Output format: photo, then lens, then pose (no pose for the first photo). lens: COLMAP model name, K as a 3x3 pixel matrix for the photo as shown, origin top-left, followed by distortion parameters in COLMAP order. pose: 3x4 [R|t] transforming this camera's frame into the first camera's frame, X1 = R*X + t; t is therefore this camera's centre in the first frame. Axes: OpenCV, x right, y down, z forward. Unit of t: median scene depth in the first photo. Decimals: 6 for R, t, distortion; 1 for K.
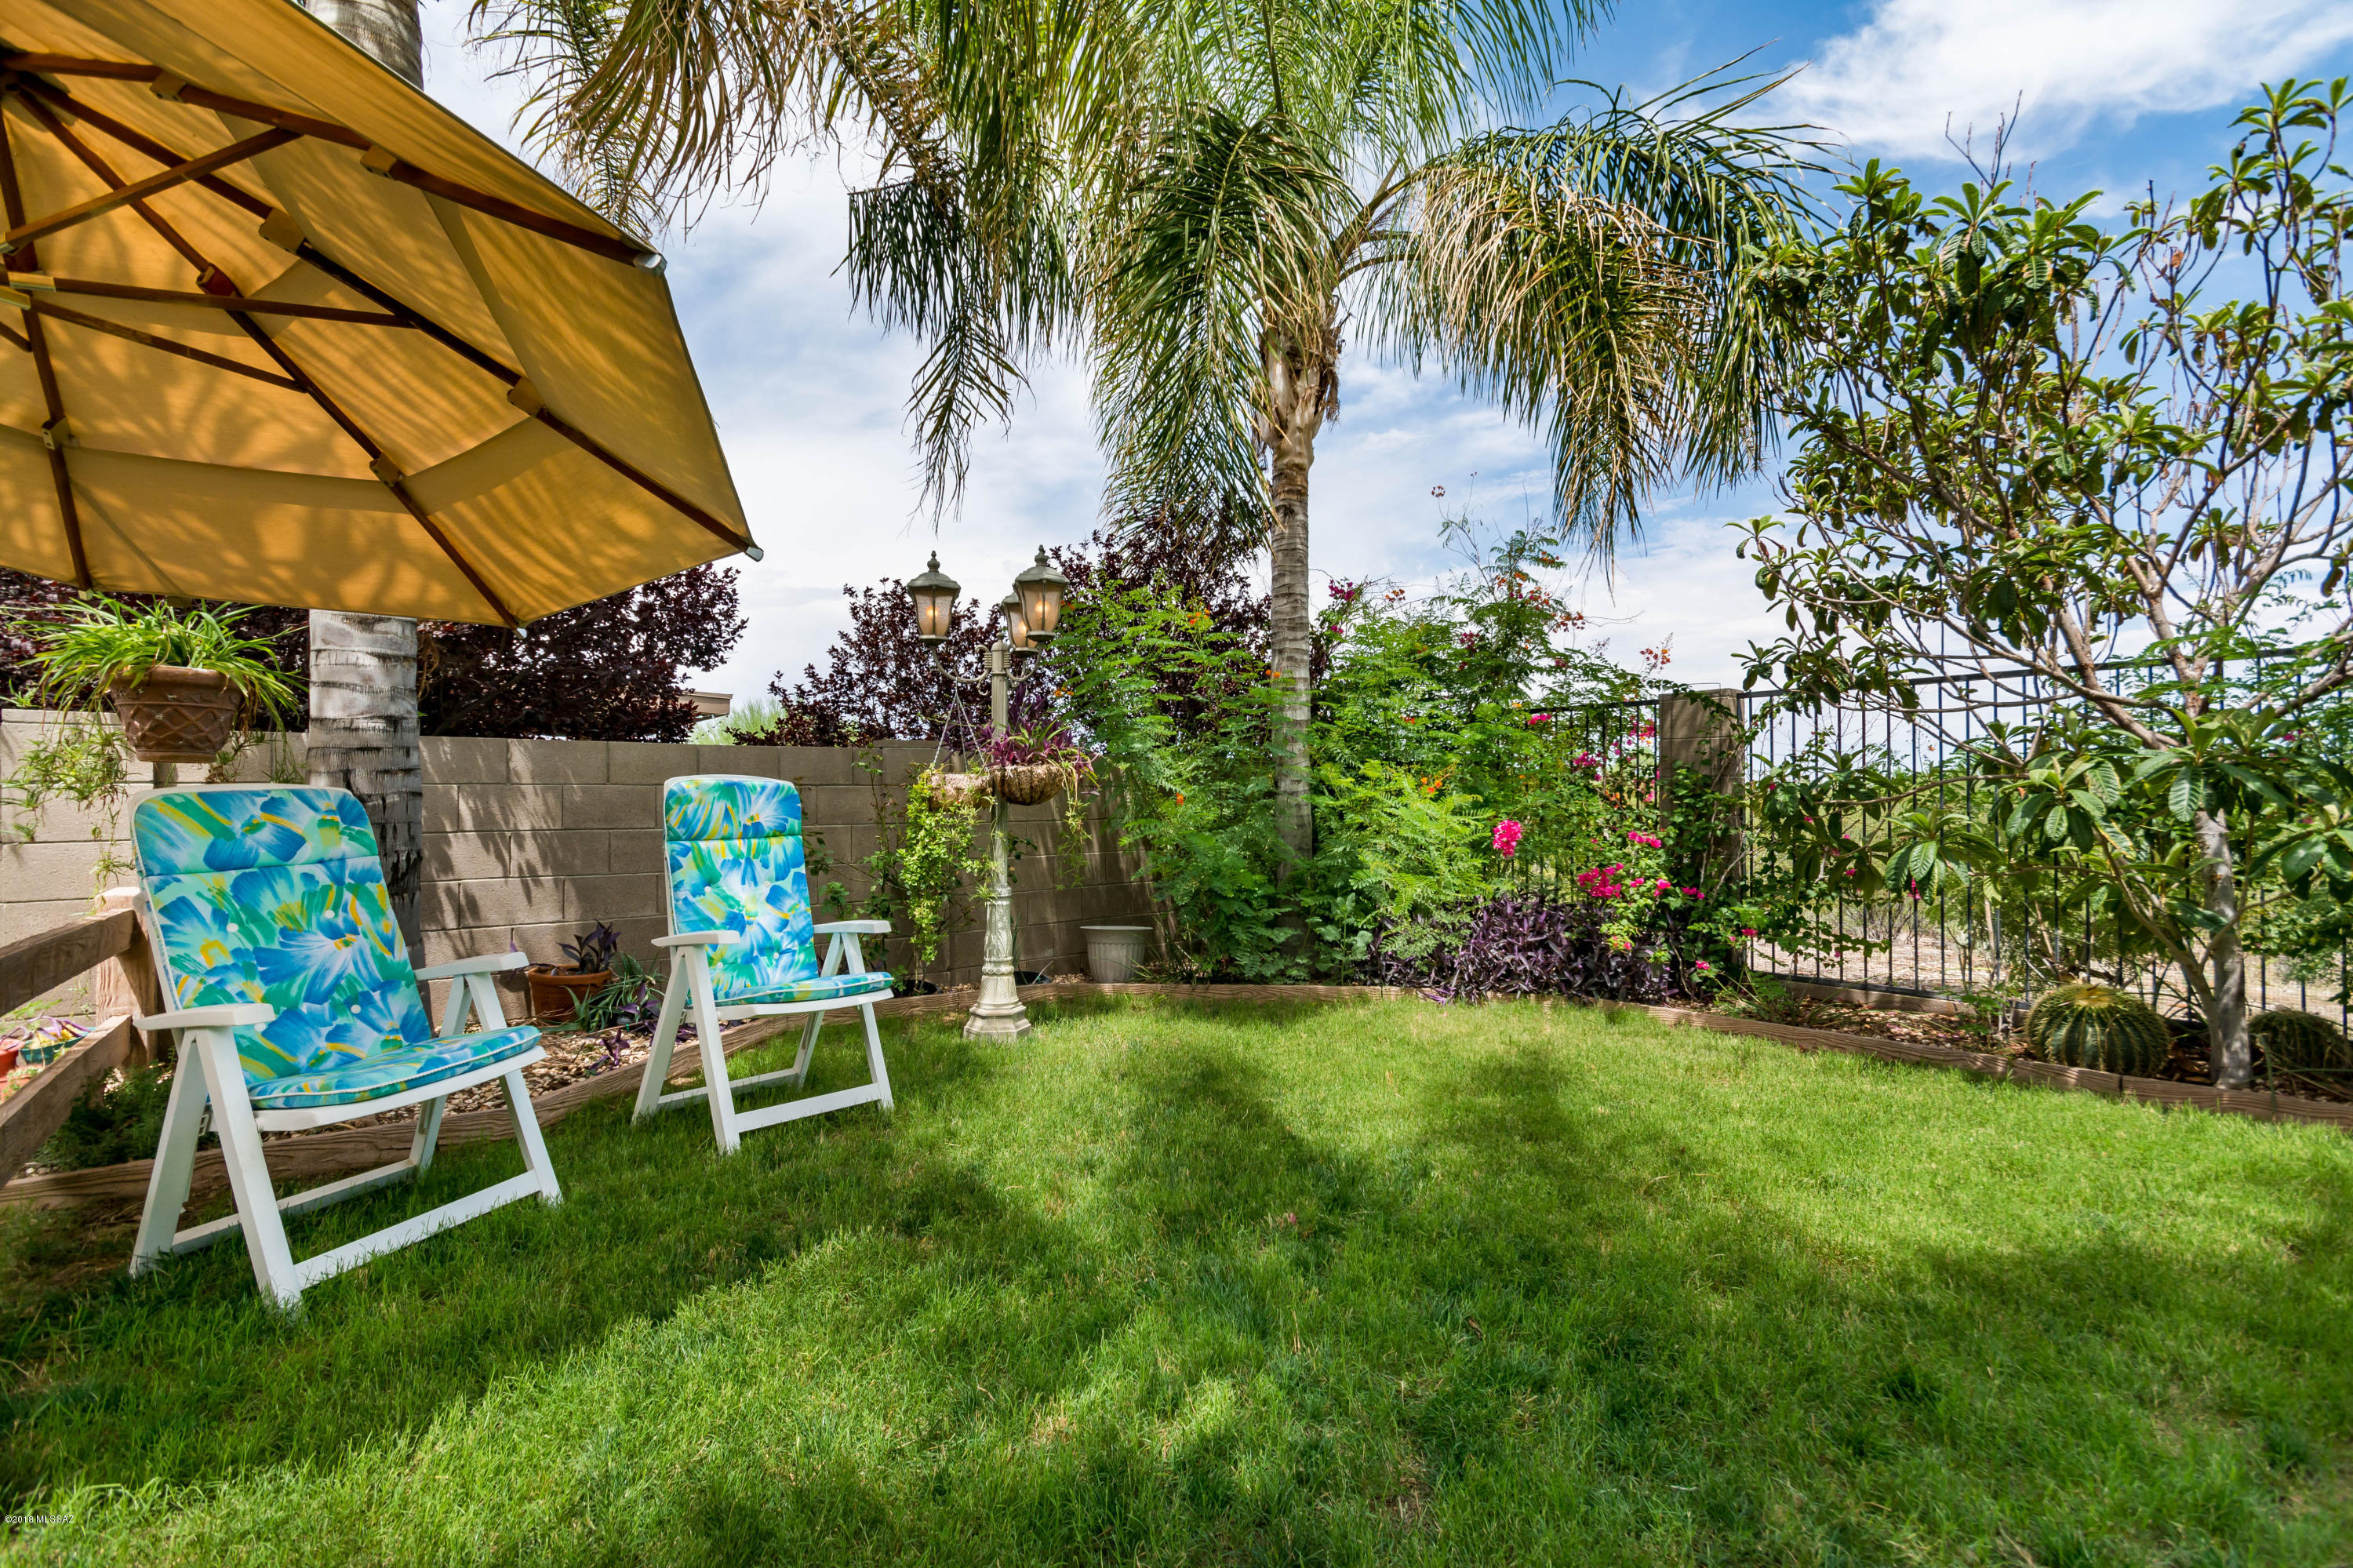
lens RADIAL K [[1049.2, 0, 1163.3], [0, 1049.2, 791.0], [0, 0, 1]] dist [0.001861, 0.000176]
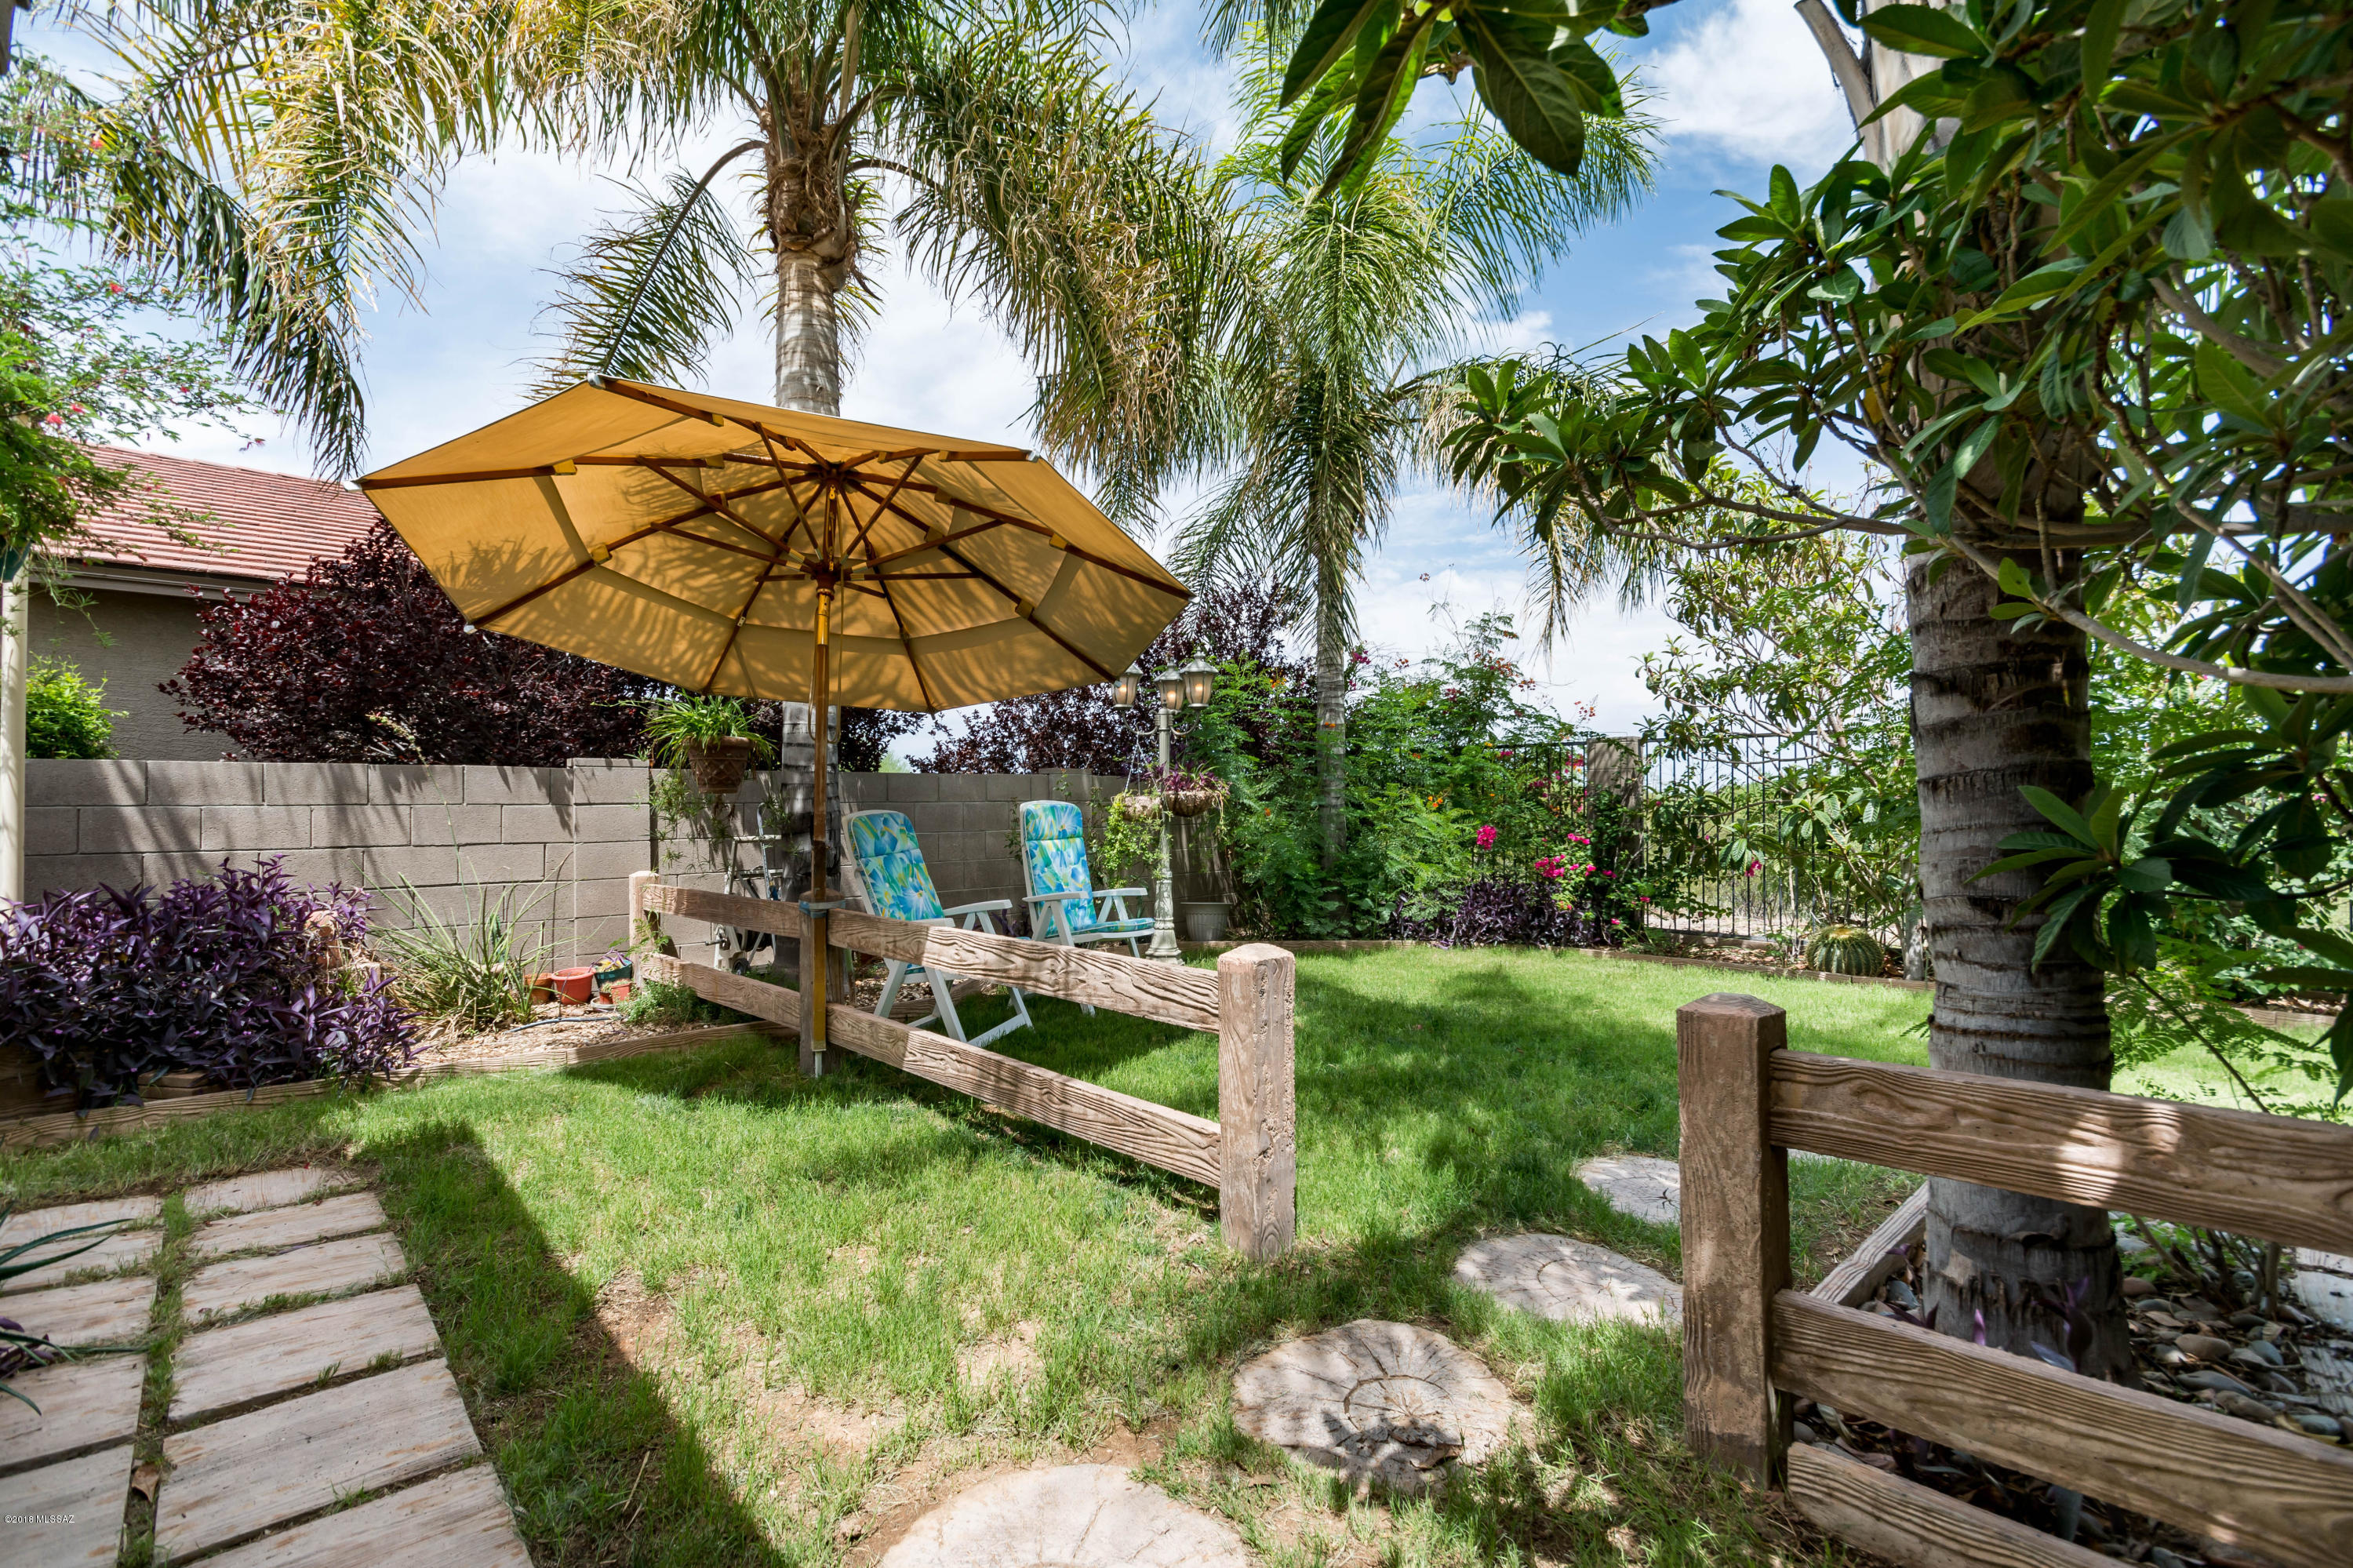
lens RADIAL K [[1044.3, 0, 1173.7], [0, 1044.3, 798.4], [0, 0, 1]] dist [-0.000446, 0.000202]
pose [[0.997299, 0.000918, 0.073441, -0.228926], [-0.001416, 0.999976, 0.006728, -0.020837], [-0.073433, -0.006814, 0.997277, -0.448423]]
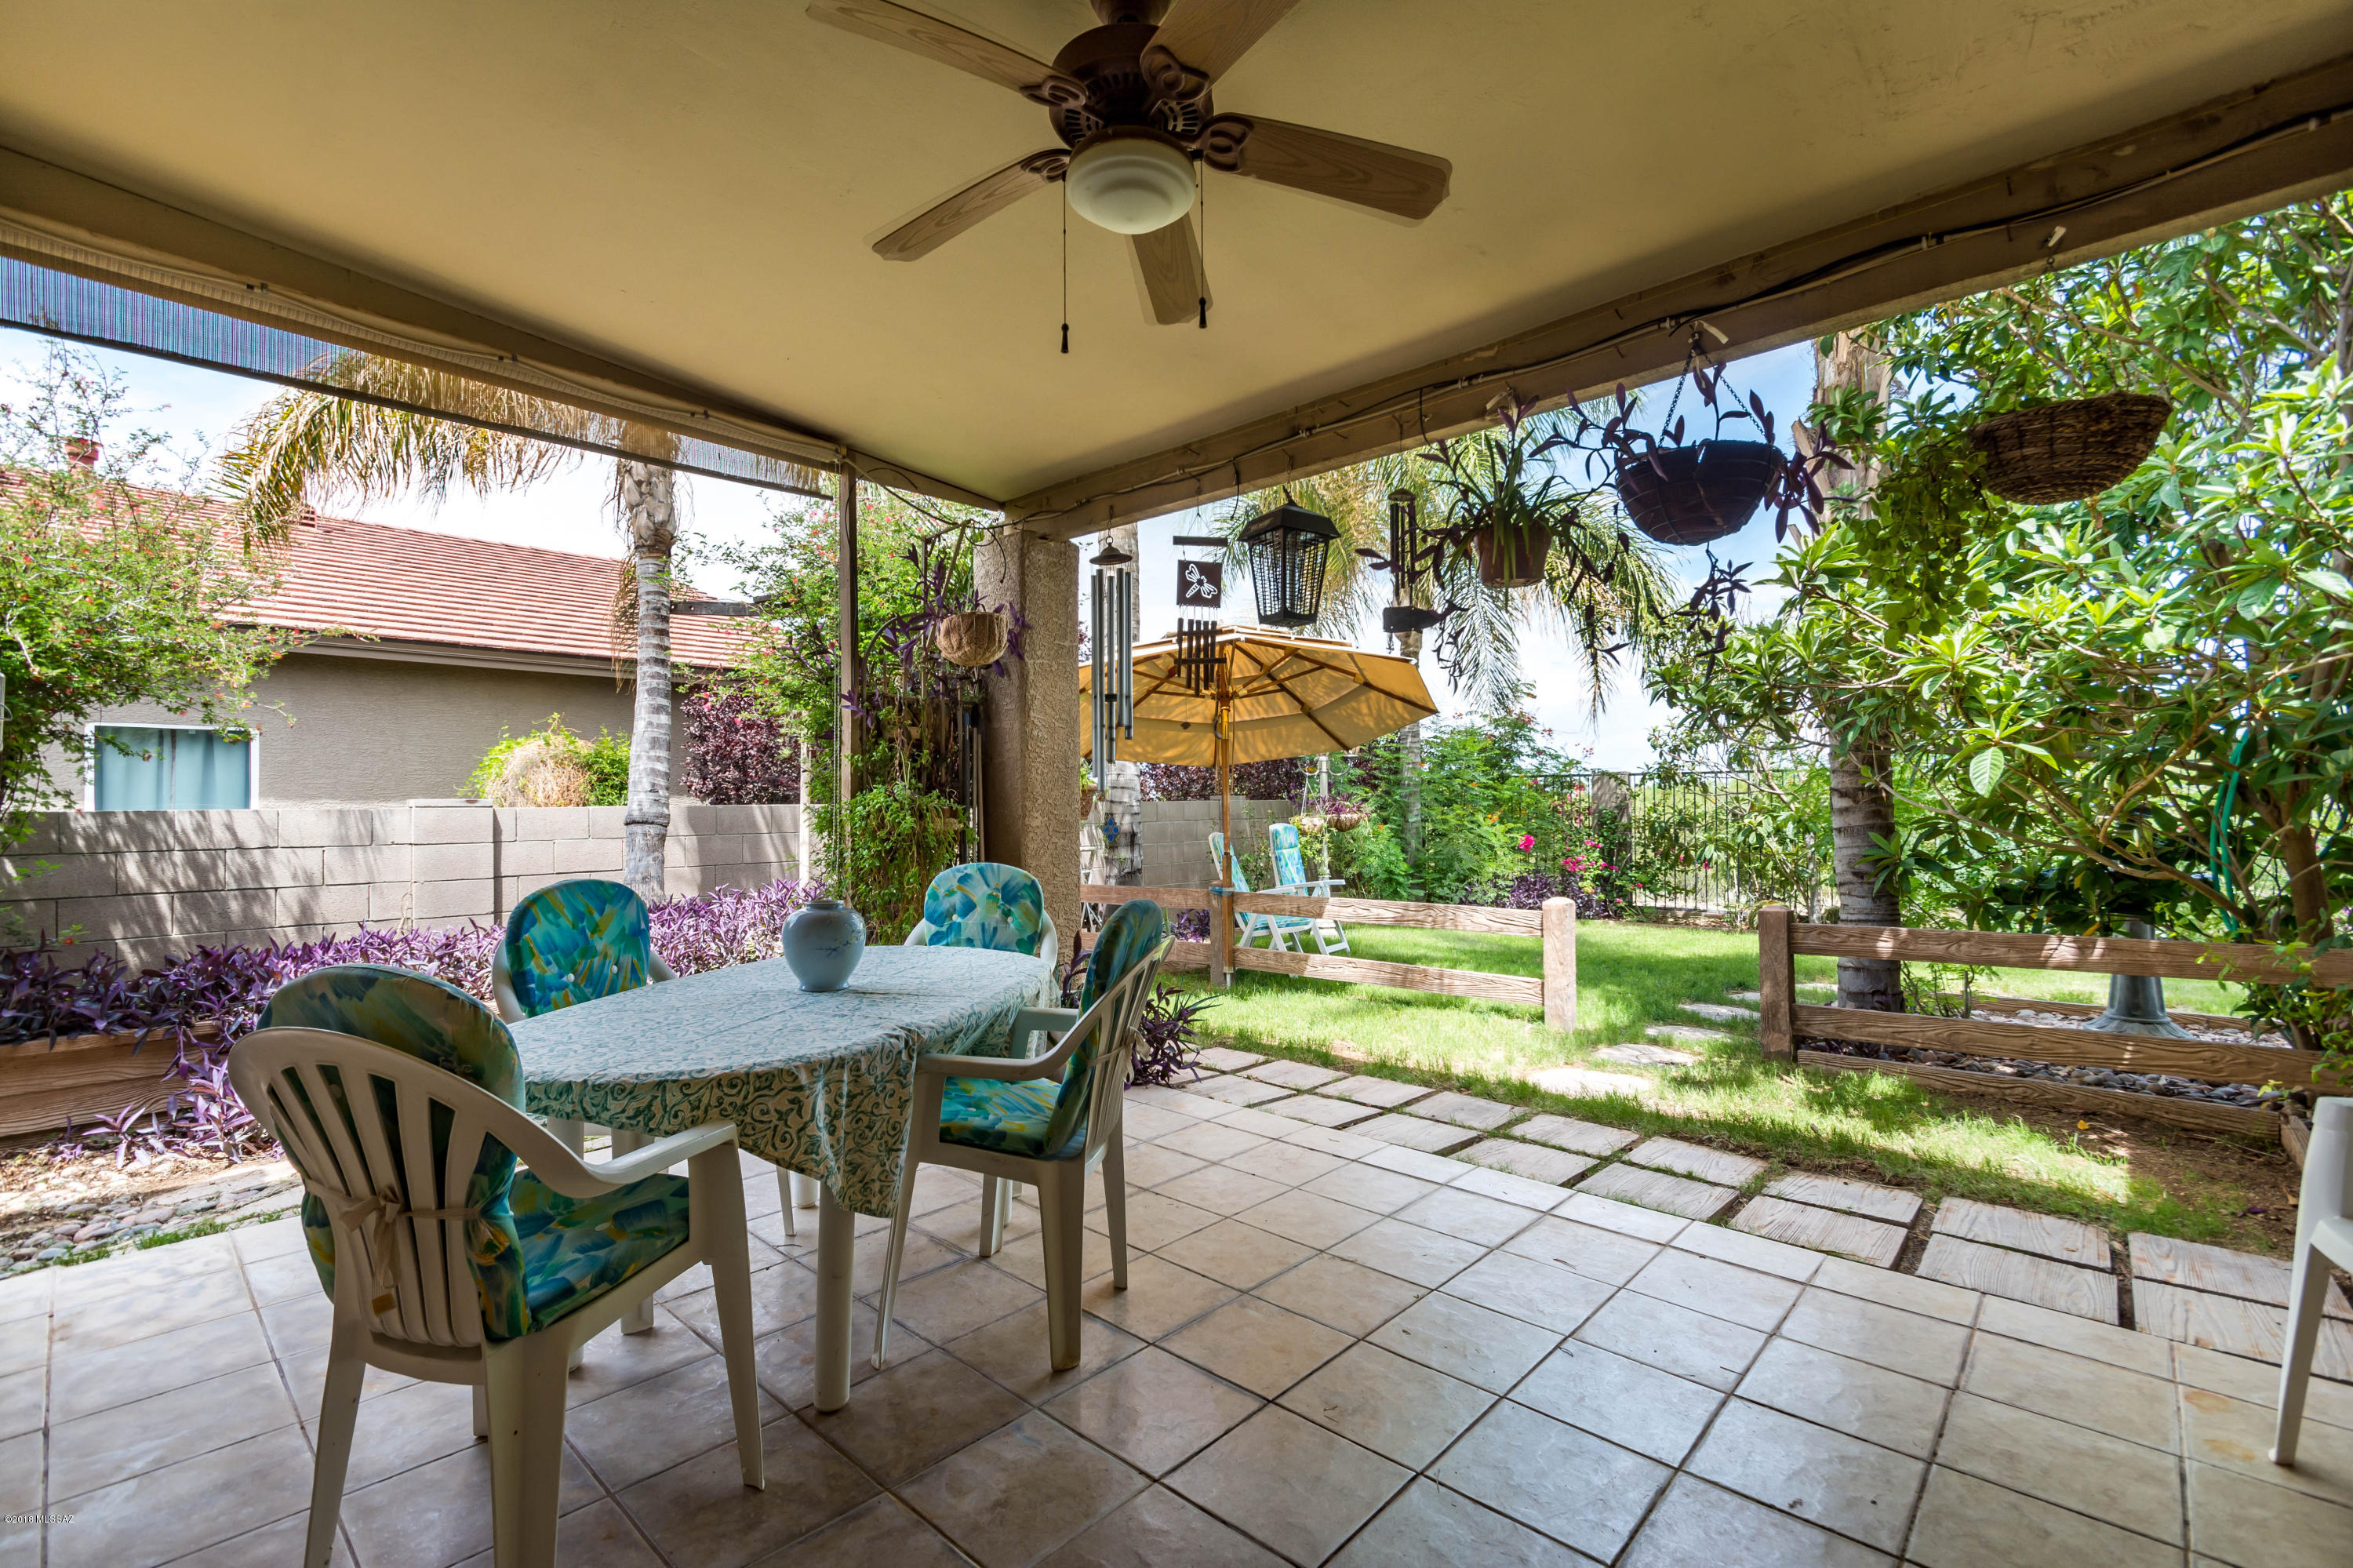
lens RADIAL K [[1044.3, 0, 1173.7], [0, 1044.3, 798.4], [0, 0, 1]] dist [-0.000446, 0.000202]
pose [[0.988405, -0.001936, 0.151831, -0.723483], [0.001097, 0.999984, 0.005607, -0.061245], [-0.151839, -0.005375, 0.988391, -0.999650]]
